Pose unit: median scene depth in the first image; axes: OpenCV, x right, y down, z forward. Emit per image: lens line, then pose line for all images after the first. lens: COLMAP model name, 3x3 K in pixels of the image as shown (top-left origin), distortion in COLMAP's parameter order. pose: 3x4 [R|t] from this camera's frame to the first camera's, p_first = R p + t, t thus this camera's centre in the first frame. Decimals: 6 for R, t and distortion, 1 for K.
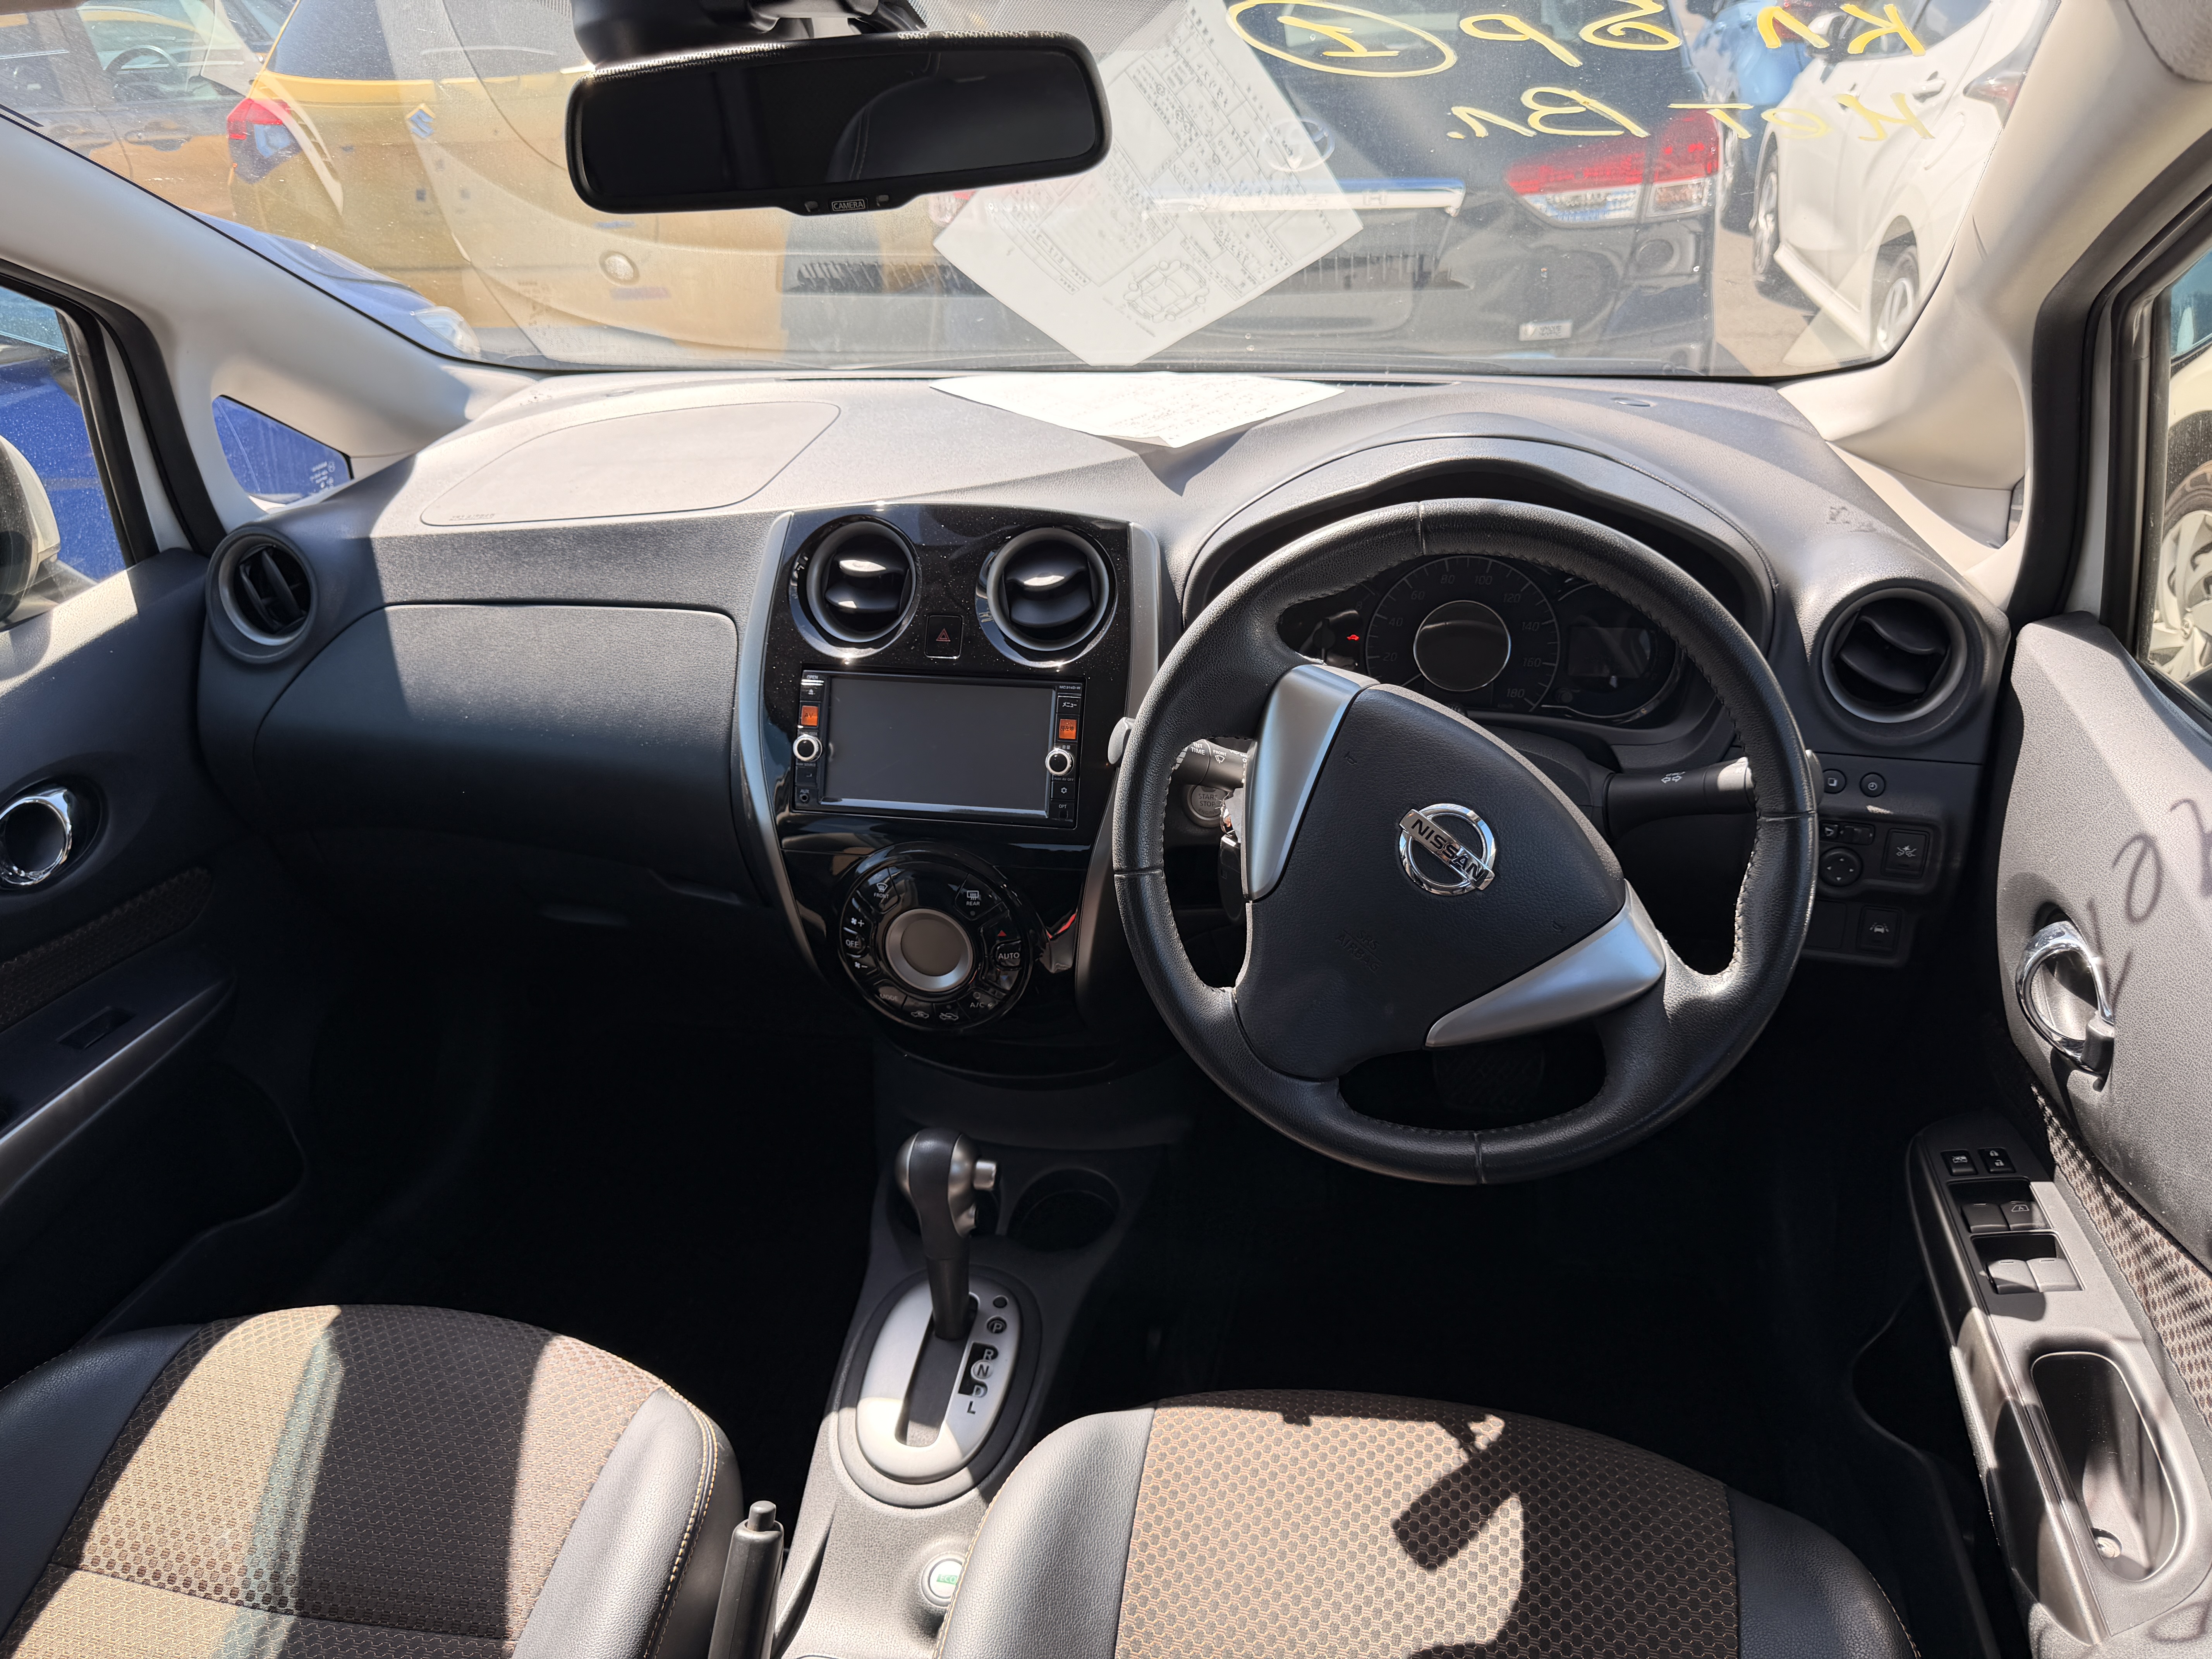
lens RADIAL K [[1551.0, 0, 1107.5], [0, 1551.0, 838.4], [0, 0, 1]] dist [-0.000681, -0.007426]
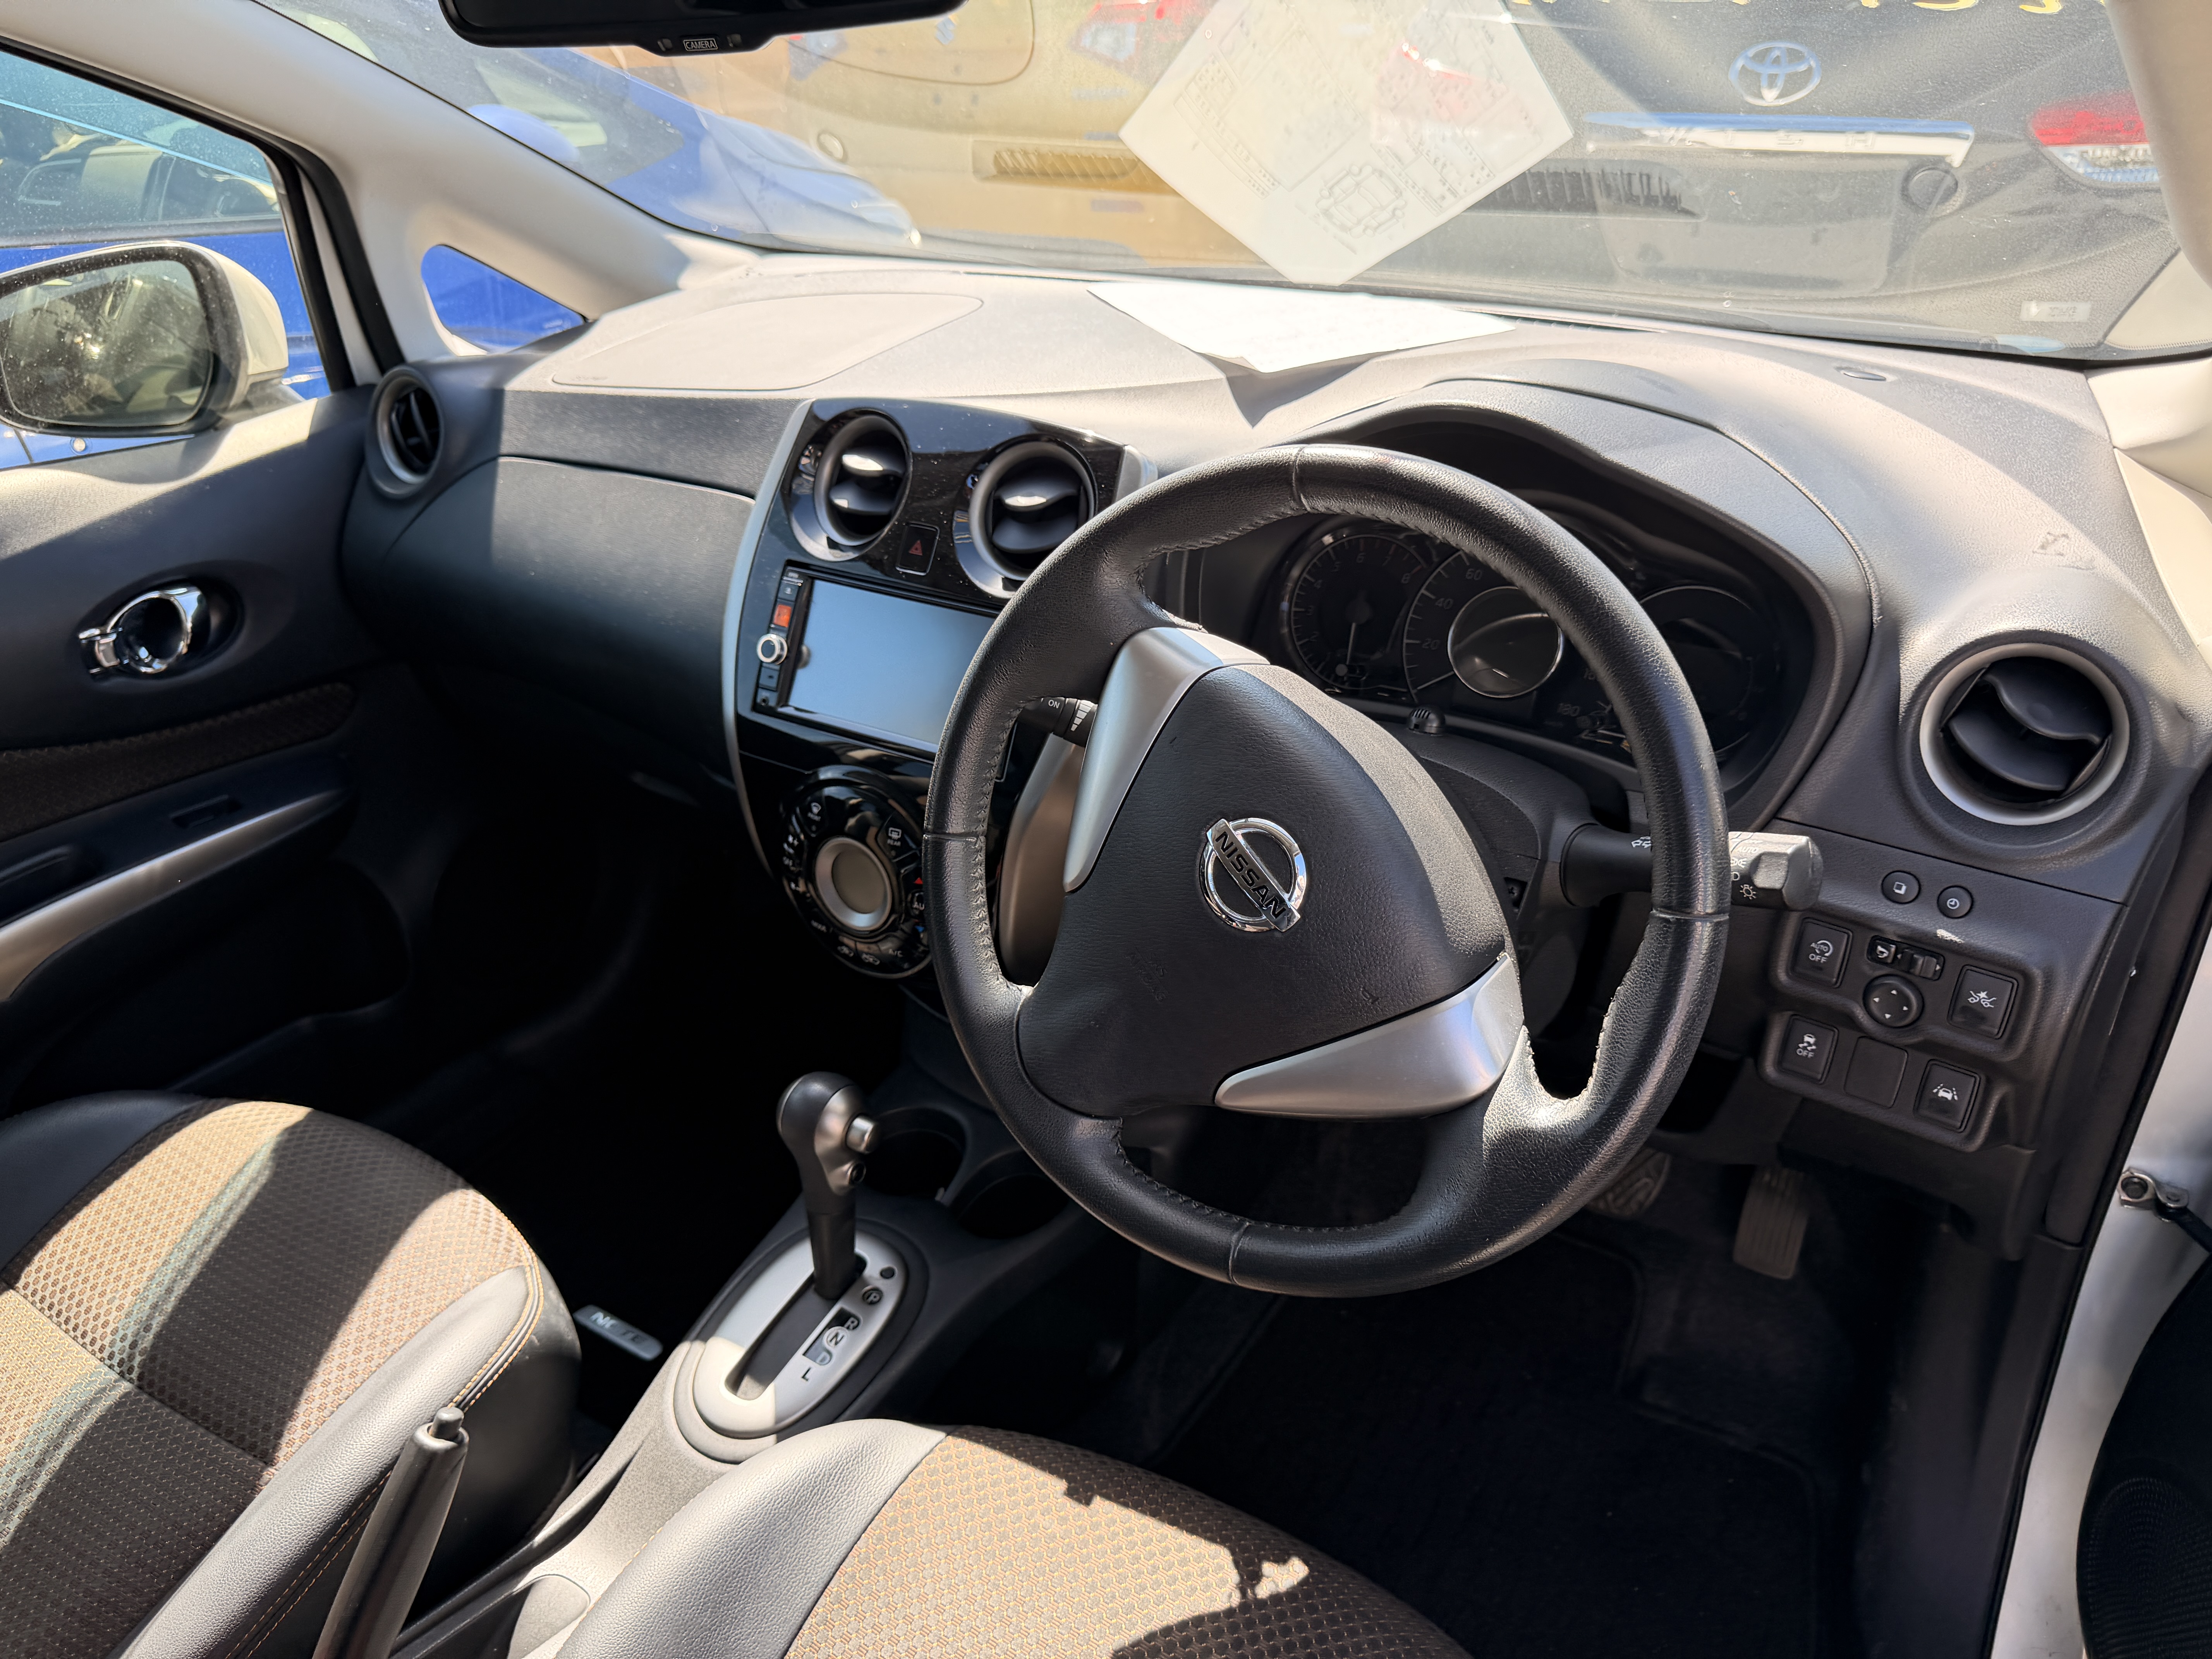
lens RADIAL K [[1573.0, 0, 1104.9], [0, 1573.0, 822.3], [0, 0, 1]] dist [-0.016164, -0.003285]
pose [[0.940345, 0.176877, -0.290631, 0.285808], [-0.169876, 0.984229, 0.049358, -0.035390], [0.294777, 0.002958, 0.955561, 0.147719]]
